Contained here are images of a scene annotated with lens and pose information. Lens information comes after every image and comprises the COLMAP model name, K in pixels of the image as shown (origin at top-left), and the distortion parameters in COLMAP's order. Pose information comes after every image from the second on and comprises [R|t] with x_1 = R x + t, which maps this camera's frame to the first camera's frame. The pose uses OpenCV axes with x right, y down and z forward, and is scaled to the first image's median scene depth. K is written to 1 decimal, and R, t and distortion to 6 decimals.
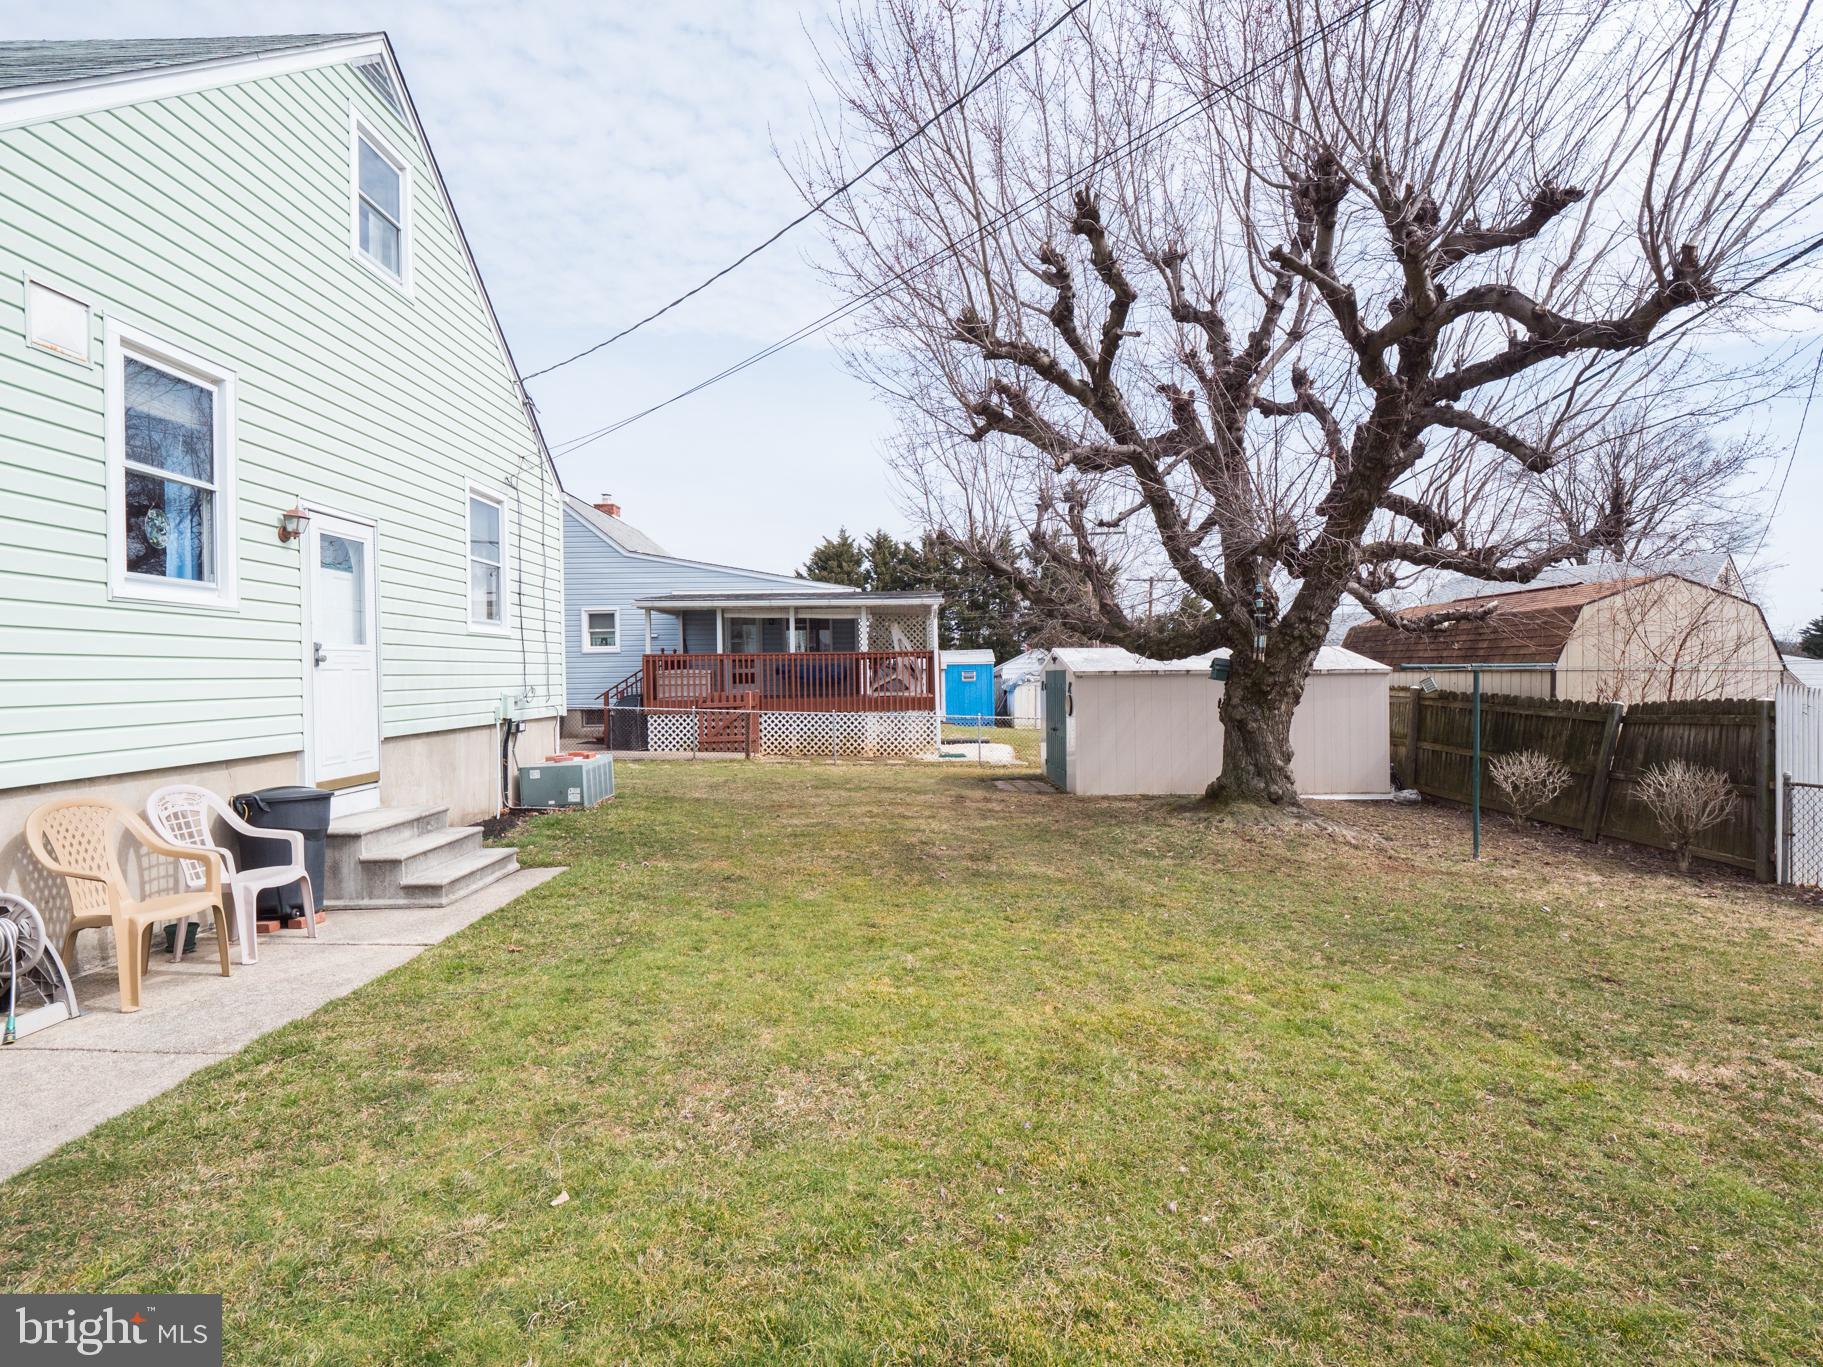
lens RADIAL K [[908.1, 0, 902.1], [0, 908.1, 670.6], [0, 0, 1]] dist [-0.003445, -0.000676]
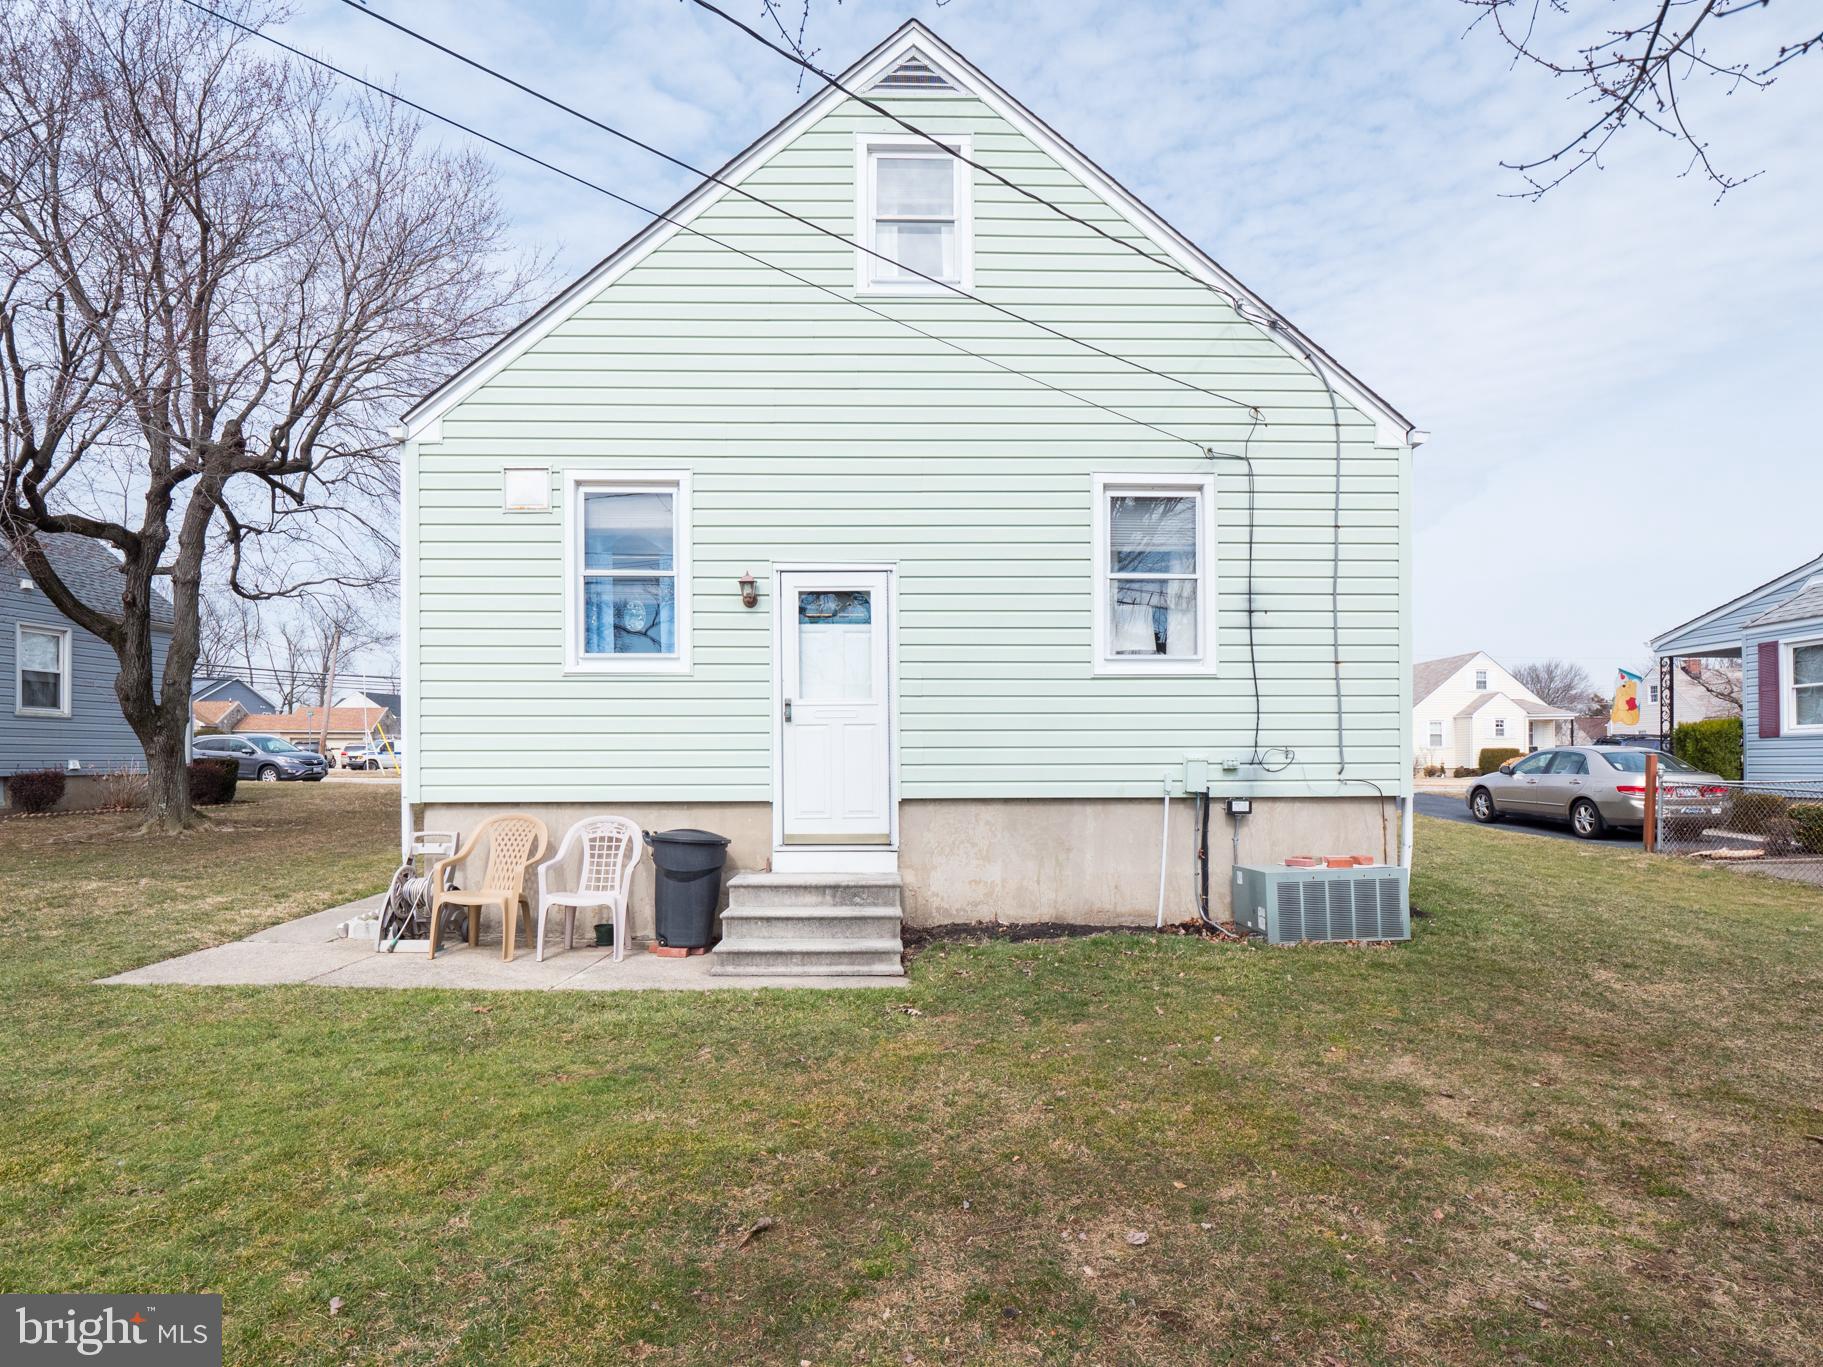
lens RADIAL K [[961.2, 0, 908.4], [0, 961.2, 761.0], [0, 0, 1]] dist [0.022954, -0.039888]
pose [[0.024207, 0.015351, -0.999589, 0.397738], [0.003423, 0.999875, 0.015438, 0.020582], [0.999701, -0.003795, 0.024151, 0.968099]]
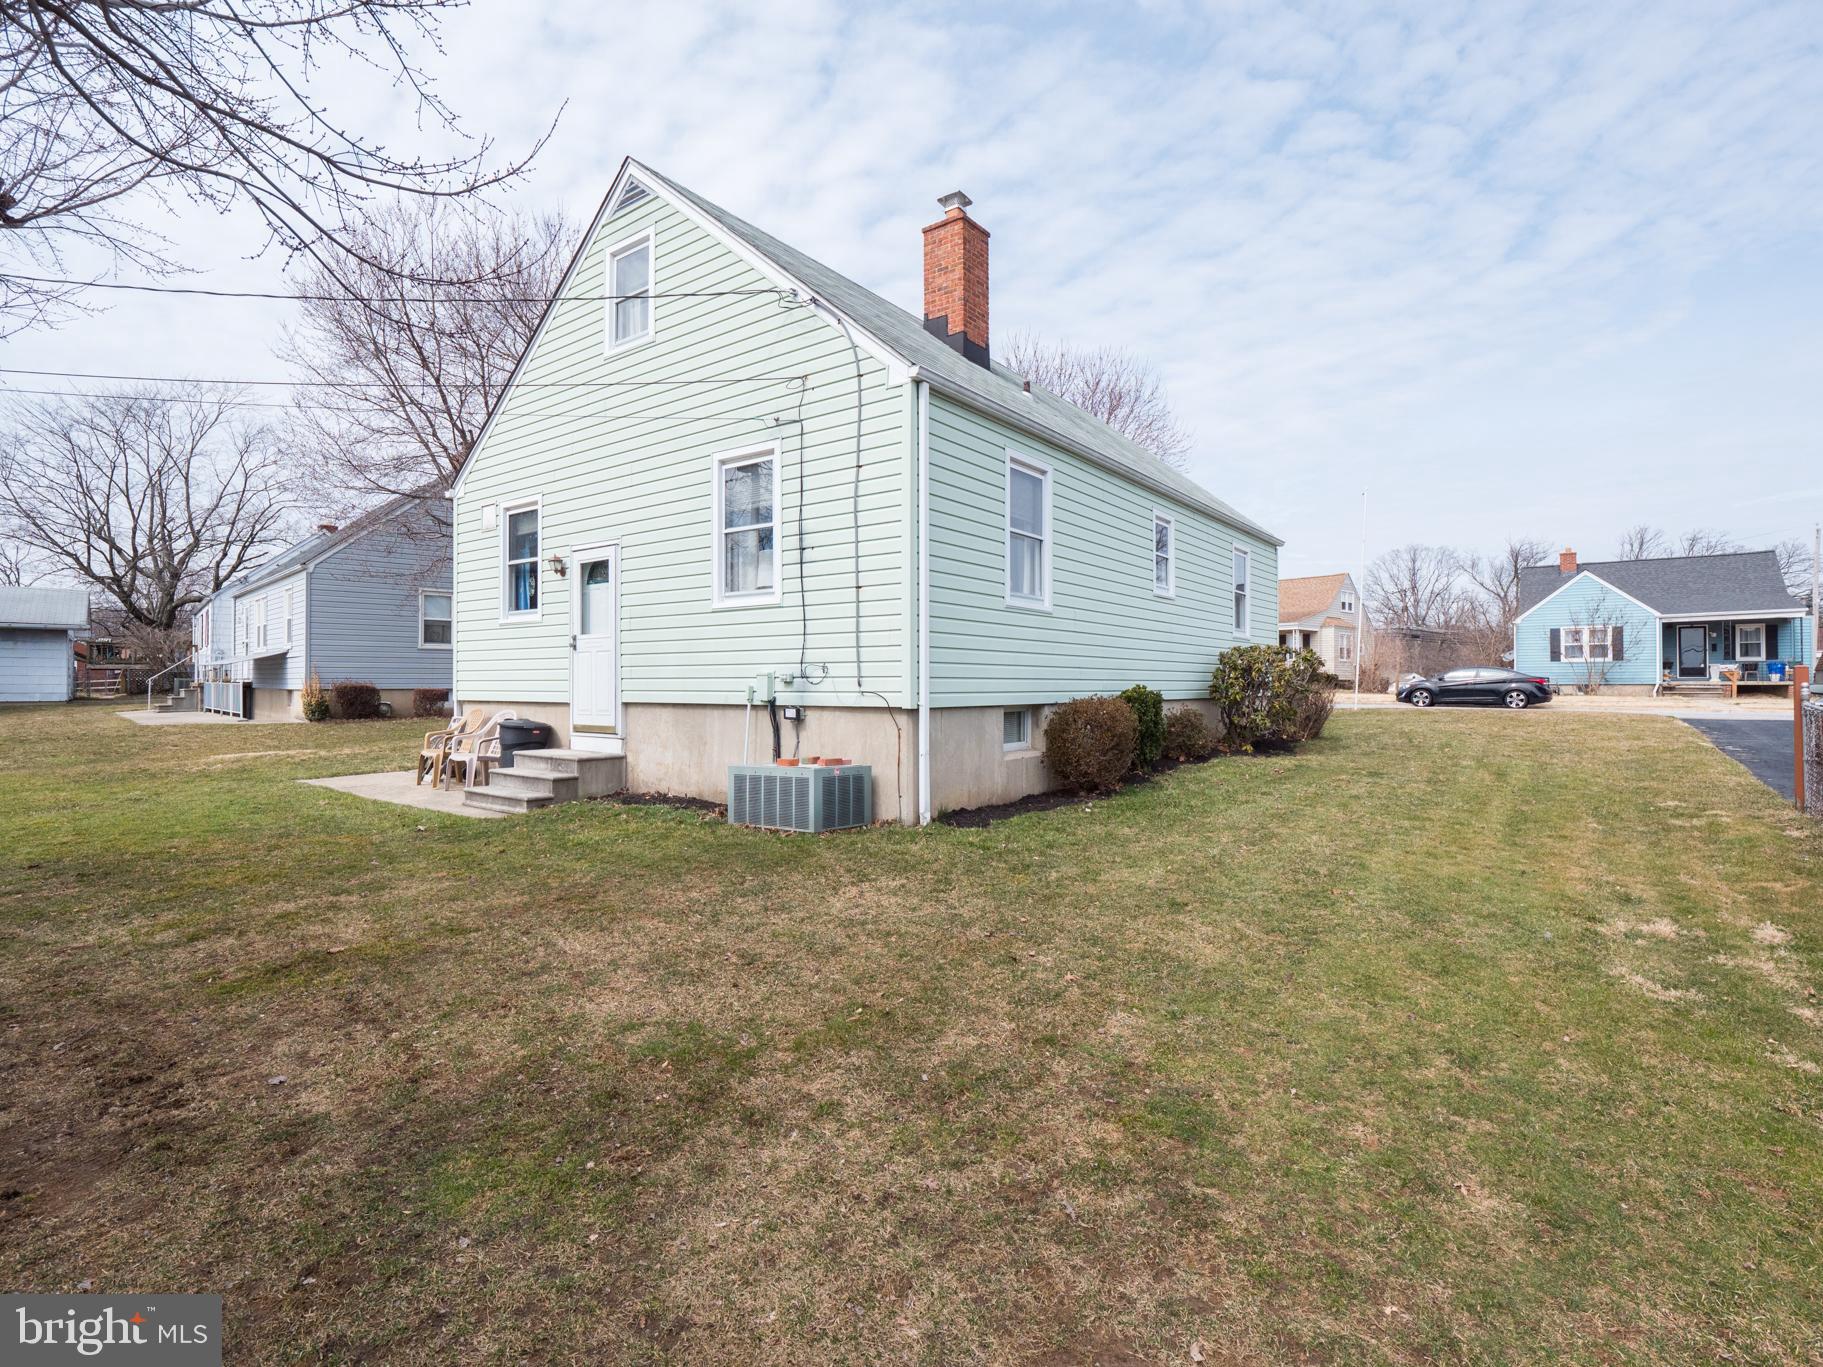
lens RADIAL K [[835.1, 0, 911.5], [0, 835.1, 683.5], [0, 0, 1]] dist [0.004322, 0.000078]
pose [[-0.578457, 0.009259, -0.815660, 0.173308], [0.005857, 0.999957, 0.007198, 0.040280], [0.815692, -0.000614, -0.578487, 2.015938]]
